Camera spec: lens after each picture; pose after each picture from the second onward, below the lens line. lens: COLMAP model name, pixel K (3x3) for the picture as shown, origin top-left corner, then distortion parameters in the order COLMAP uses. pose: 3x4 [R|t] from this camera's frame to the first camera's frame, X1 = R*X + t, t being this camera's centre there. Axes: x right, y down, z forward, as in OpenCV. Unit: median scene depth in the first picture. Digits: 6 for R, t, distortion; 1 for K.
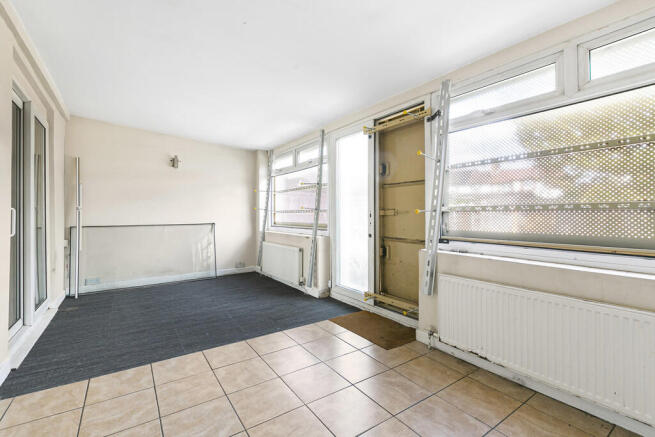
lens RADIAL K [[295.3, 0, 326.8], [0, 295.3, 214.7], [0, 0, 1]] dist [0.000303, -0.001488]
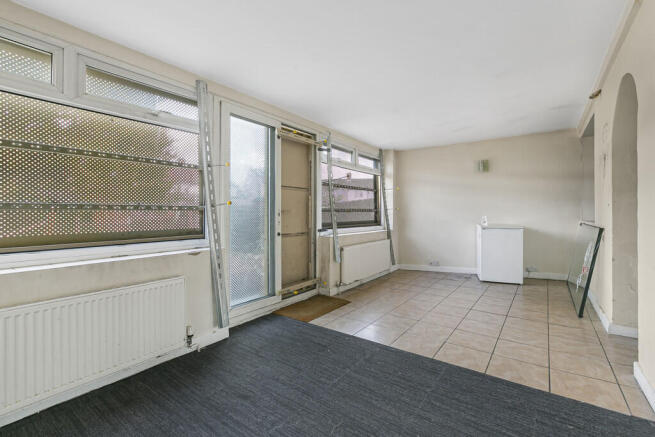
lens RADIAL K [[295.3, 0, 326.6], [0, 295.3, 215.5], [0, 0, 1]] dist [0.000303, -0.001488]
pose [[-0.328999, -0.004889, 0.944317, -1.249588], [0.004545, 0.999967, 0.006760, 0.000156], [-0.944319, 0.006516, -0.328966, 1.695853]]
